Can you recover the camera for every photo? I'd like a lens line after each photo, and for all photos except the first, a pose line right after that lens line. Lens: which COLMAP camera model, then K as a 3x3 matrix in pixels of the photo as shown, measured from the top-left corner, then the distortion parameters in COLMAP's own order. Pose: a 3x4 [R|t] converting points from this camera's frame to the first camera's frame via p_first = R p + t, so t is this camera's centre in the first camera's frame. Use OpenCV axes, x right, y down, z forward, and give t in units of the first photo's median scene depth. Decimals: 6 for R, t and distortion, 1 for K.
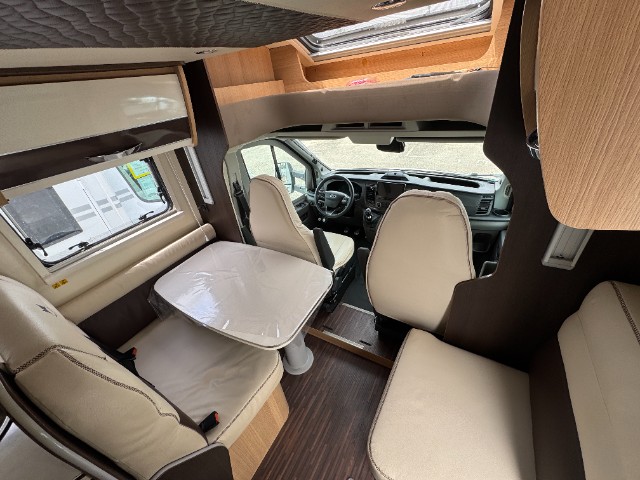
lens RADIAL K [[255.7, 0, 321.1], [0, 255.7, 238.4], [0, 0, 1]] dist [-0.003341, 0.001139]
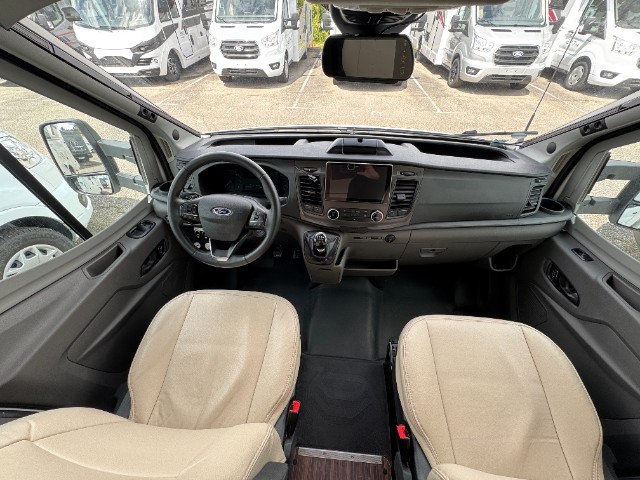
lens RADIAL K [[255.7, 0, 318.7], [0, 255.7, 244.2], [0, 0, 1]] dist [-0.003341, 0.001139]
pose [[0.901374, -0.208873, 0.379337, 0.021089], [0.142793, 0.970353, 0.194999, -0.166528], [-0.408821, -0.121601, 0.904477, 0.580054]]
